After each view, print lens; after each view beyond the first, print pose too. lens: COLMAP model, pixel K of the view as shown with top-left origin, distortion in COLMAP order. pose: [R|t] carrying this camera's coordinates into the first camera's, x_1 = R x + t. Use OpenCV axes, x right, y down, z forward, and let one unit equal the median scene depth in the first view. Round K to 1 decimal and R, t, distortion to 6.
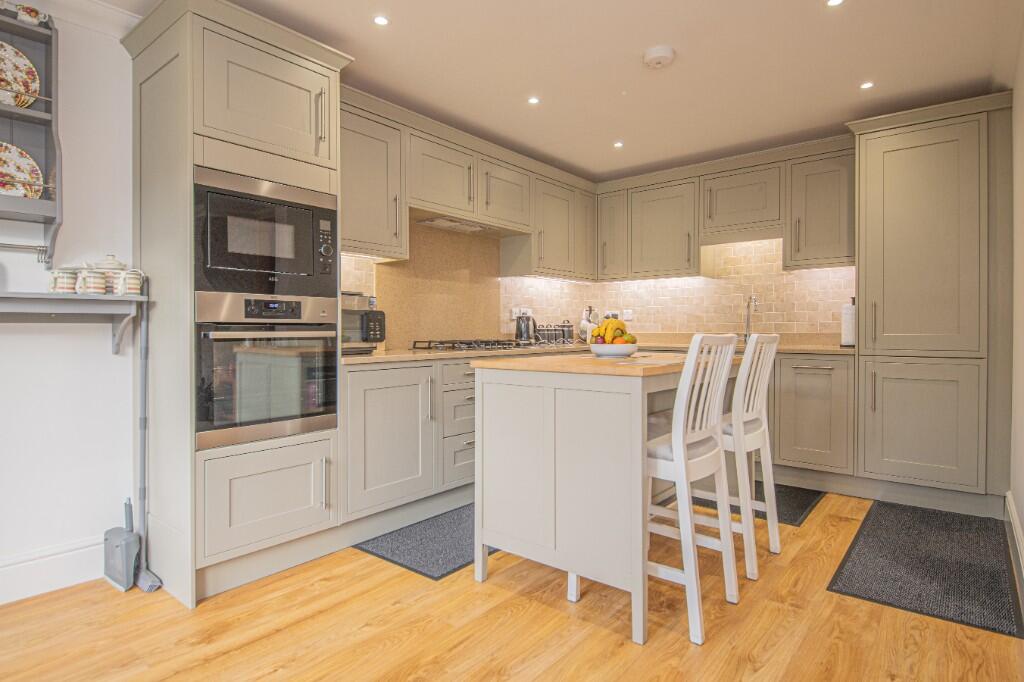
lens RADIAL K [[547.2, 0, 518.8], [0, 547.2, 337.3], [0, 0, 1]] dist [0.010747, -0.012078]
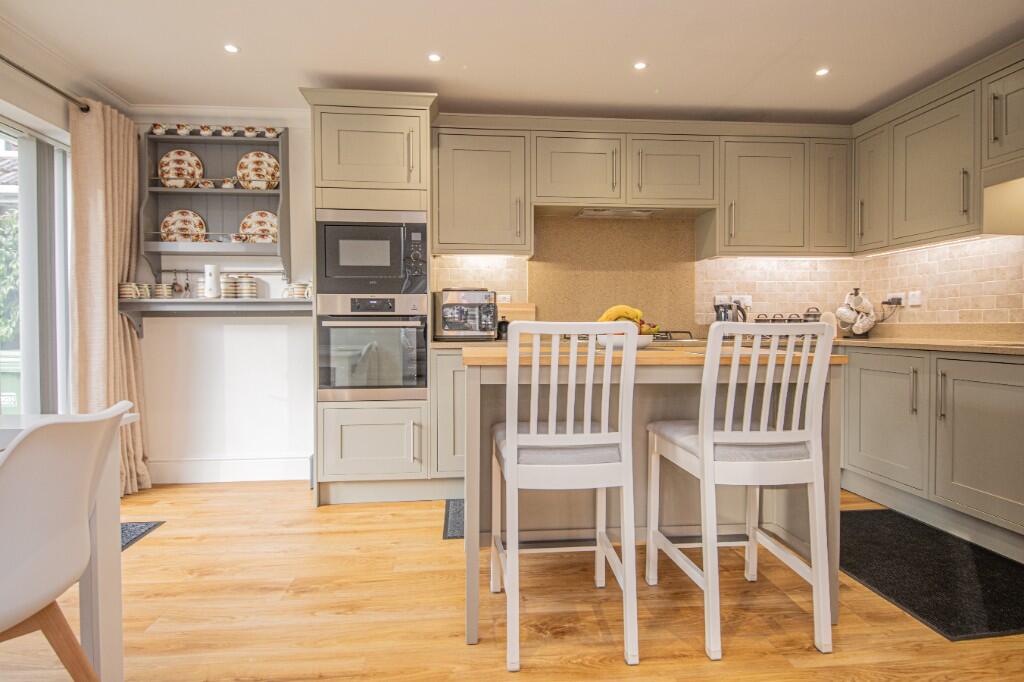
lens RADIAL K [[547.2, 0, 516.7], [0, 547.2, 337.6], [0, 0, 1]] dist [0.010747, -0.012078]
pose [[0.710834, 0.018526, -0.703116, 0.691177], [-0.007246, 0.999793, 0.019018, 0.000336], [0.703323, -0.008424, 0.710821, 0.272961]]
